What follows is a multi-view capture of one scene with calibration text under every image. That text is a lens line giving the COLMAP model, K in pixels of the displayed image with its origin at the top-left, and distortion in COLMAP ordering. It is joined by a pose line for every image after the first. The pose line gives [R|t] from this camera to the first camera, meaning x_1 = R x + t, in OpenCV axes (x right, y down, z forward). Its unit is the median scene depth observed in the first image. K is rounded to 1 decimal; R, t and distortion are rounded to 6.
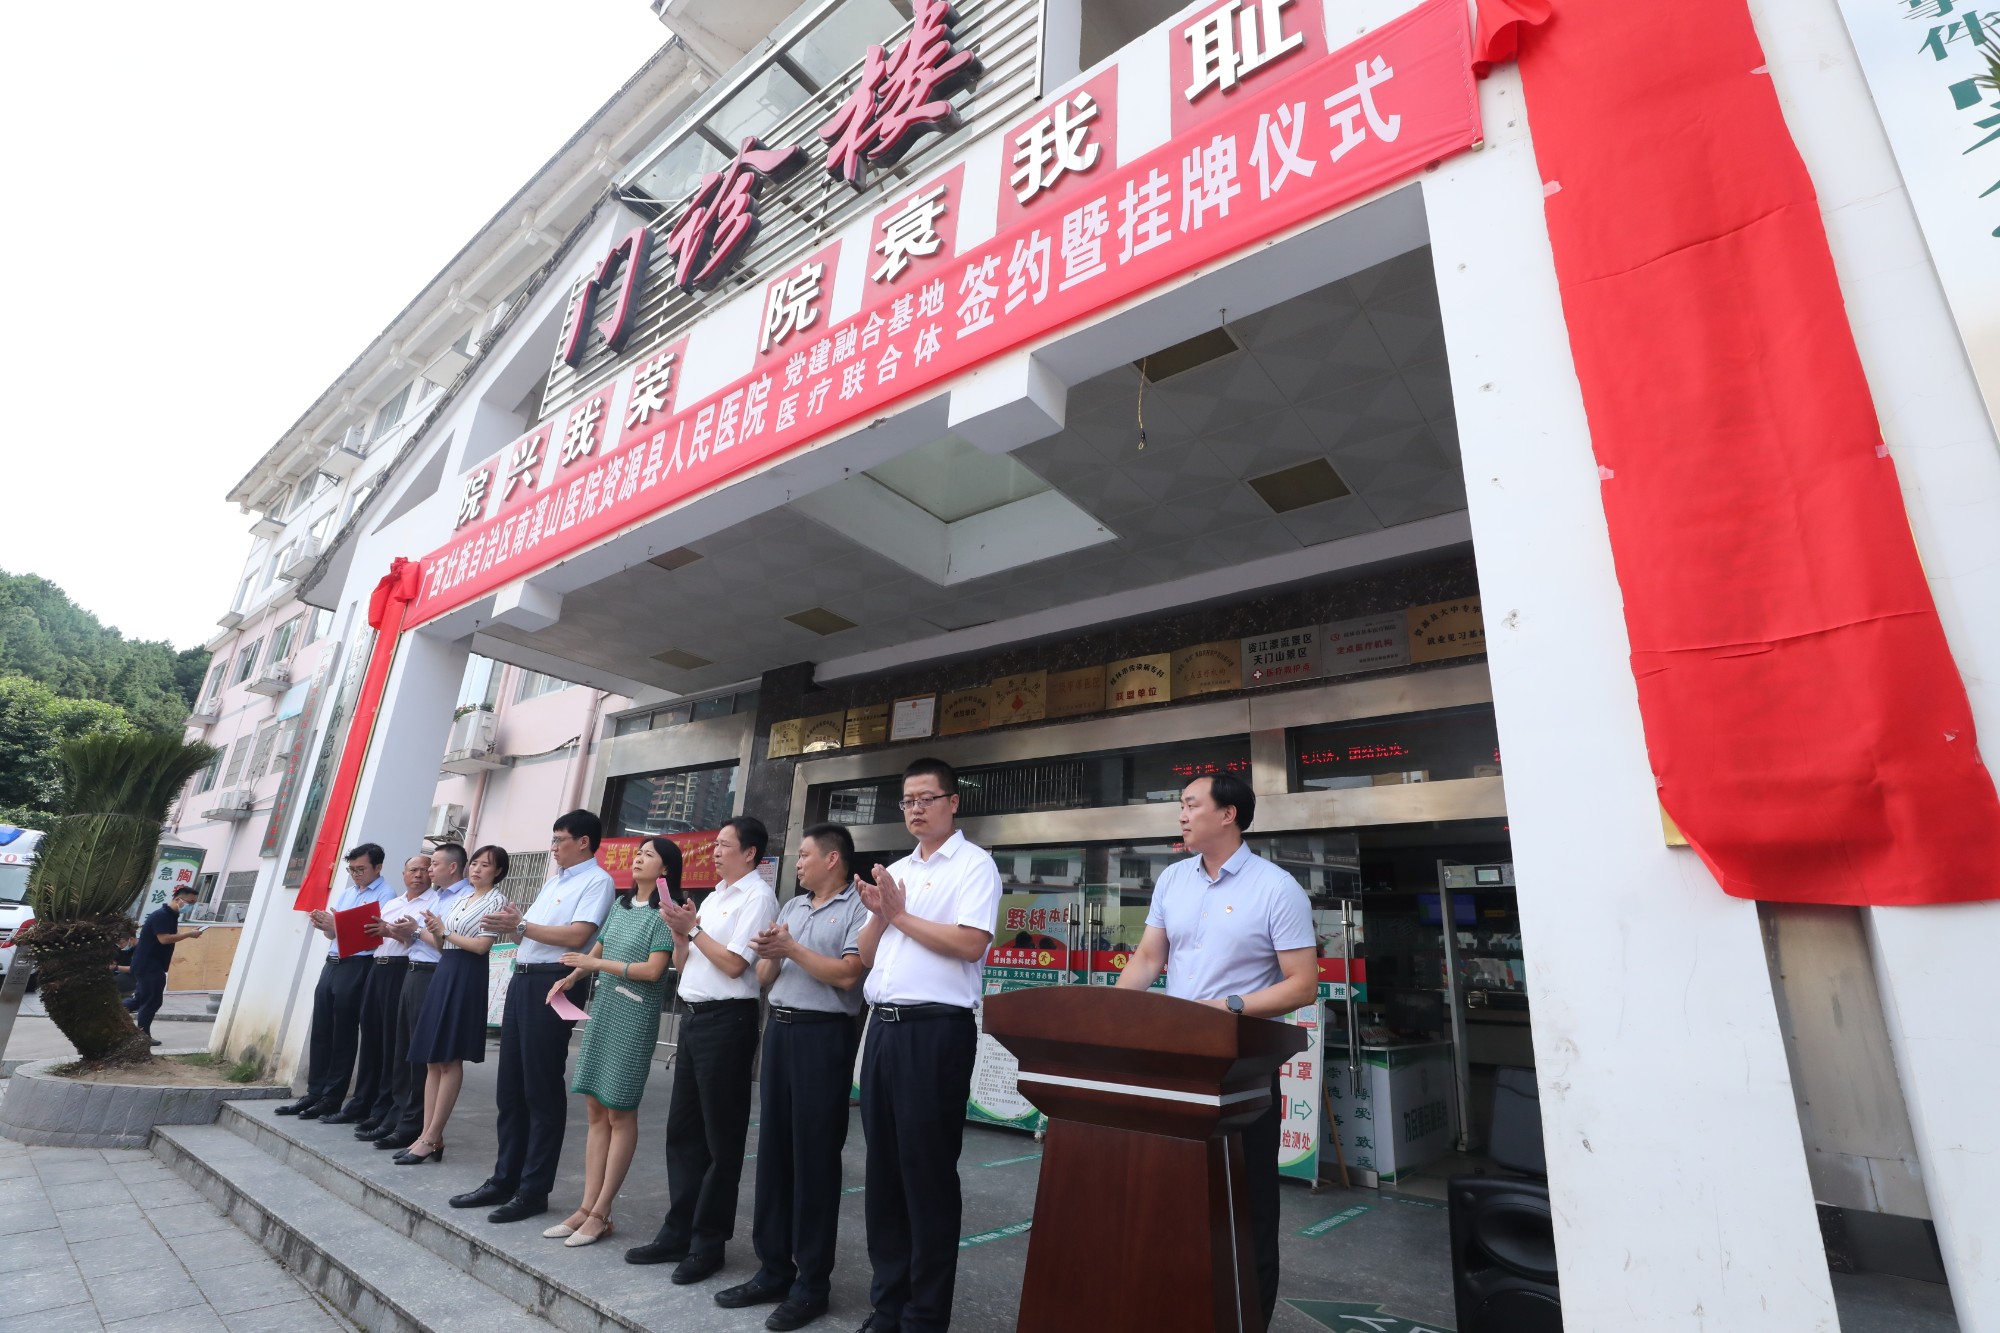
lens RADIAL K [[912.4, 0, 999.1], [0, 912.4, 658.9], [0, 0, 1]] dist [-0.045974, 0.014628]
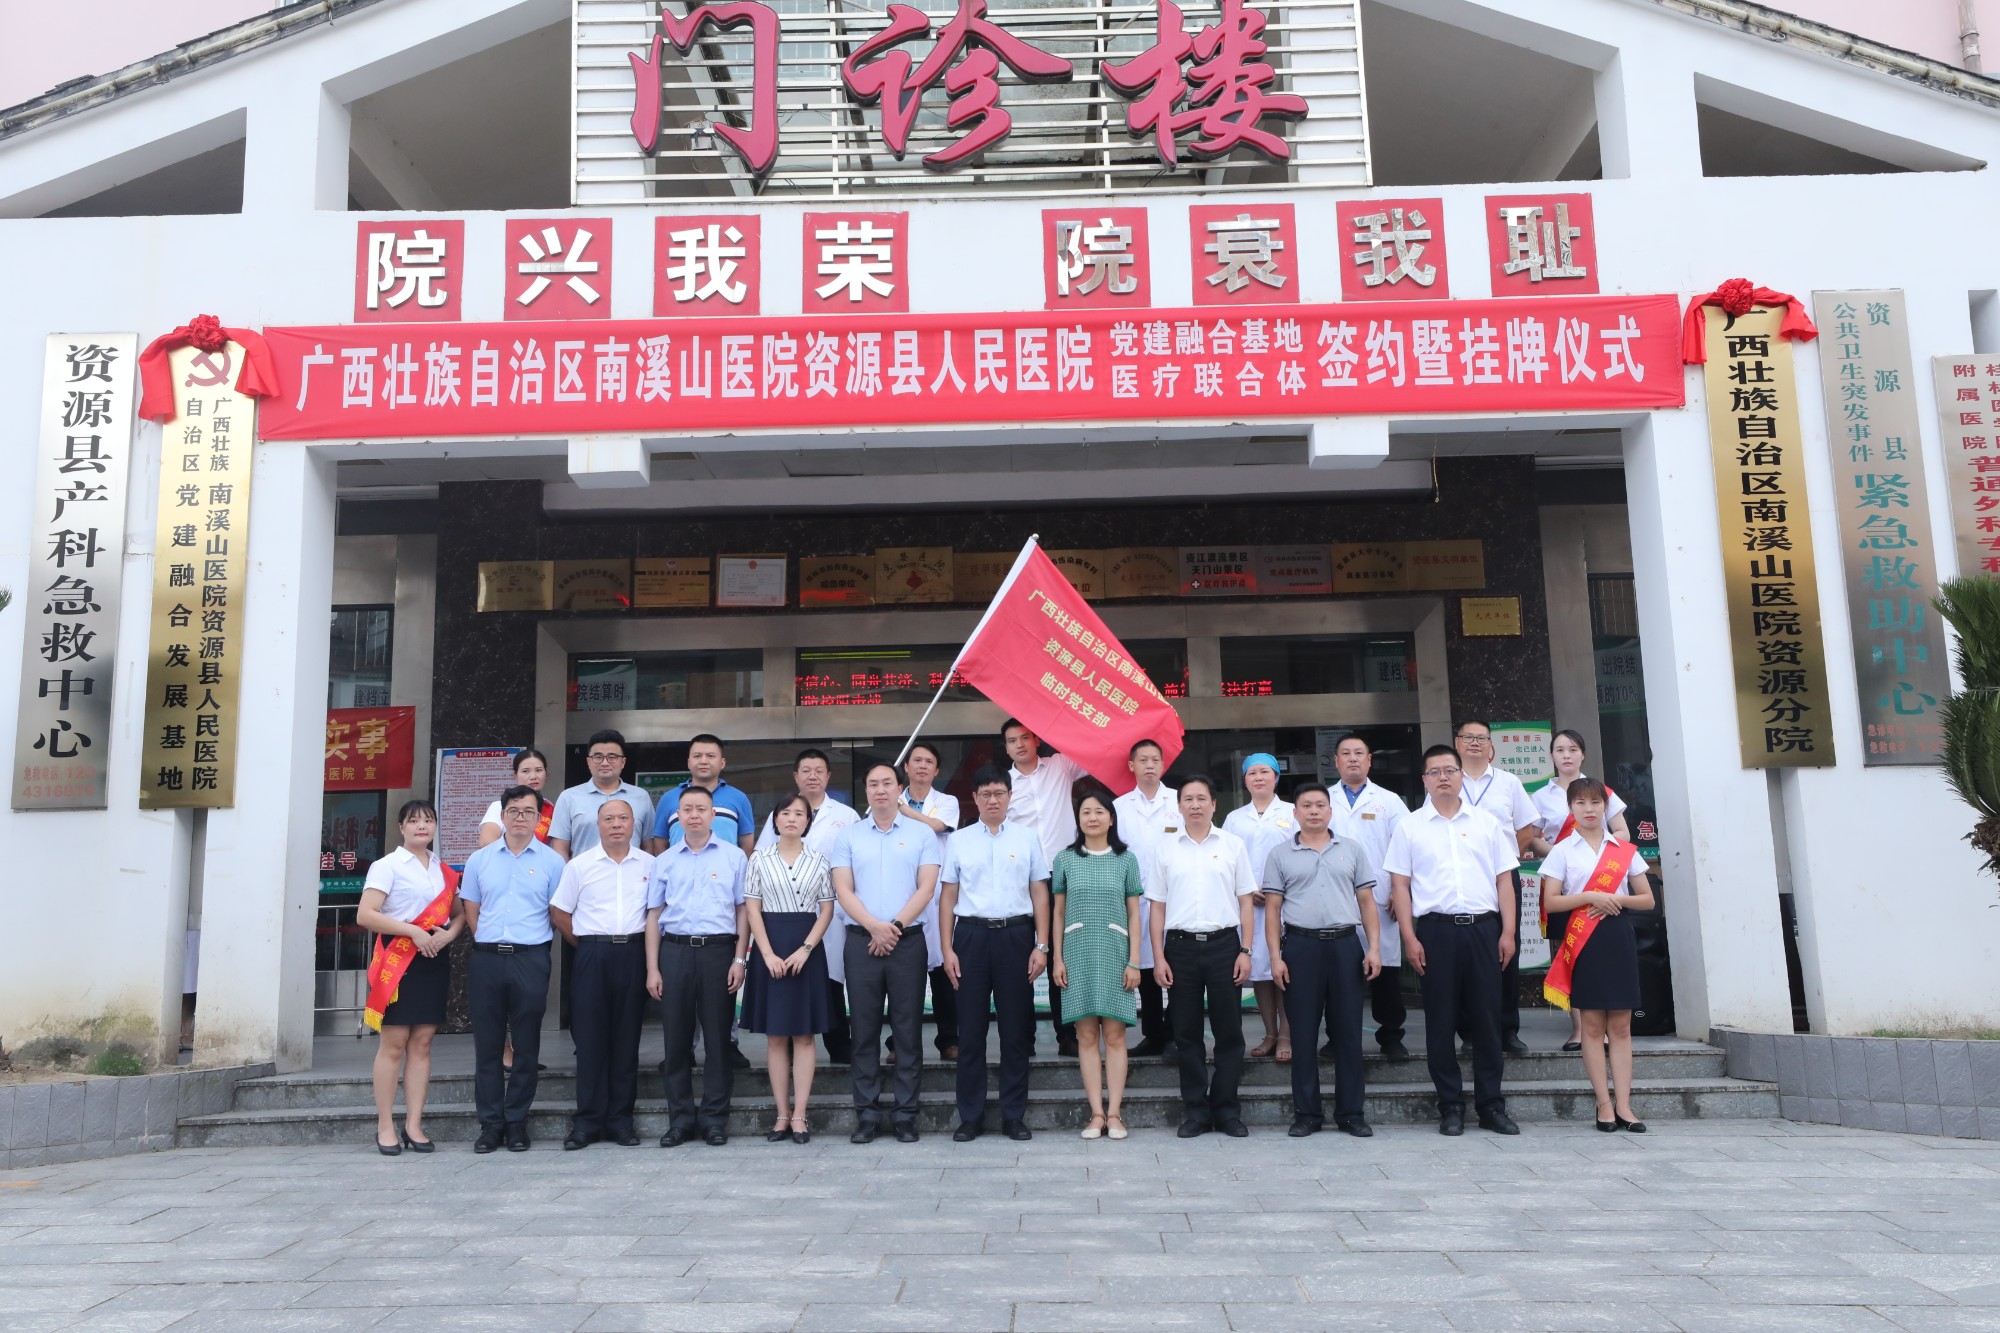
lens RADIAL K [[1621.4, 0, 1005.3], [0, 1621.4, 654.9], [0, 0, 1]] dist [0.007048, 0.040343]
pose [[0.791240, 0.028464, 0.610842, -1.152775], [-0.137332, 0.981671, 0.132146, -0.133854], [-0.595885, -0.188447, 0.780646, -0.405342]]
